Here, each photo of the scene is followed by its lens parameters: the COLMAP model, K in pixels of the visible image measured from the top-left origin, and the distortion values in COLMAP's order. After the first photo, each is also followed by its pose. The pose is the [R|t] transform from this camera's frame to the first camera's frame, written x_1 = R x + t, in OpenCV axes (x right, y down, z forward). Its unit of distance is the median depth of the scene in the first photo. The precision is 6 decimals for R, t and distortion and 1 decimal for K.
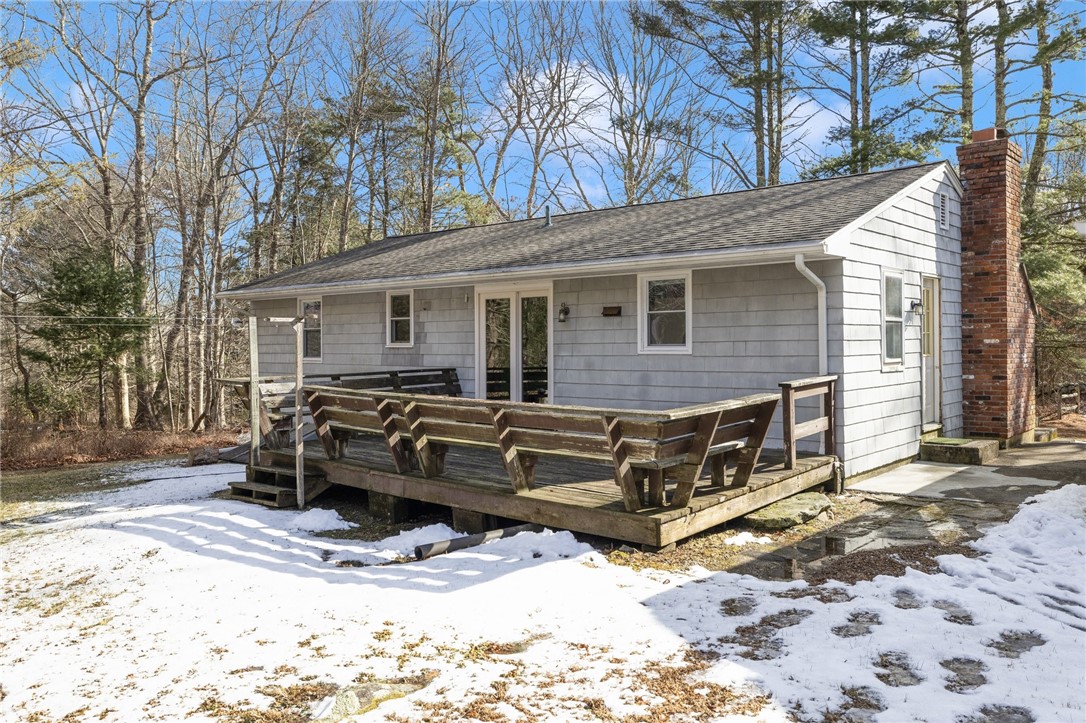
lens RADIAL K [[844.3, 0, 544.6], [0, 844.3, 339.3], [0, 0, 1]] dist [-0.005661, 0.004400]
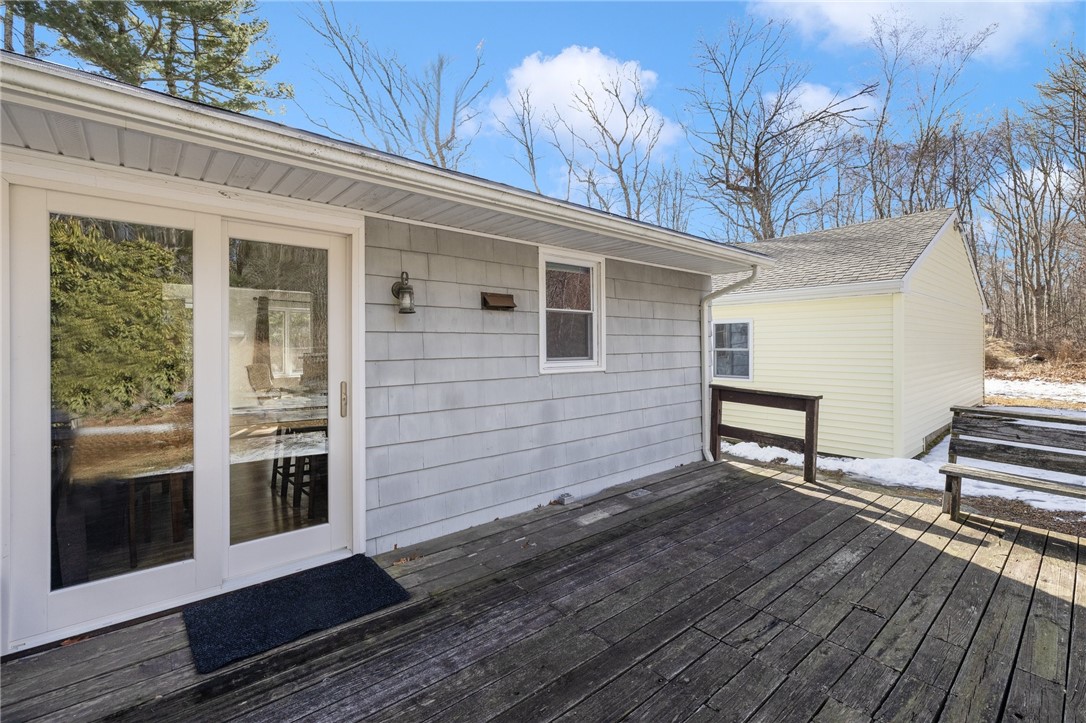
lens RADIAL K [[478.9, 0, 542.3], [0, 478.9, 349.1], [0, 0, 1]] dist [-0.002288, -0.000347]
pose [[0.139923, 0.003493, 0.990156, -0.236157], [0.000185, 0.999994, -0.003554, 0.000188], [-0.990162, 0.000681, 0.139921, 0.924740]]
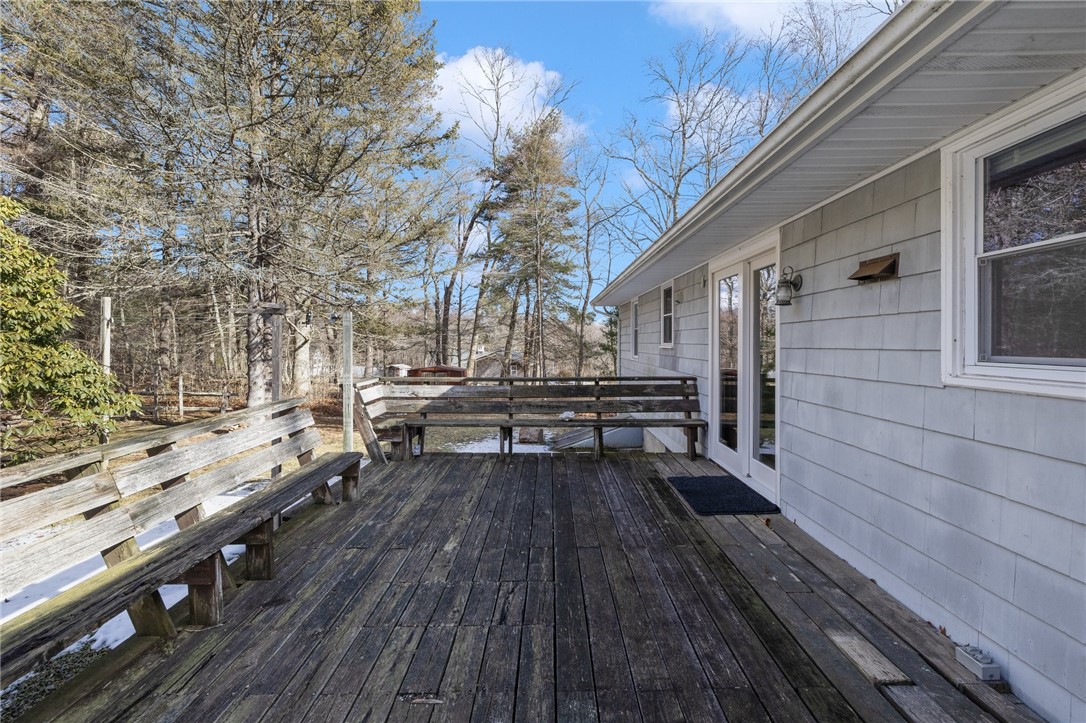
lens RADIAL K [[469.7, 0, 540.2], [0, 469.7, 340.7], [0, 0, 1]] dist [-0.000991, -0.000083]
pose [[0.641509, 0.006753, -0.767086, 0.147358], [-0.005202, 0.999977, 0.004453, 0.000234], [0.767098, 0.001134, 0.641529, 0.737582]]
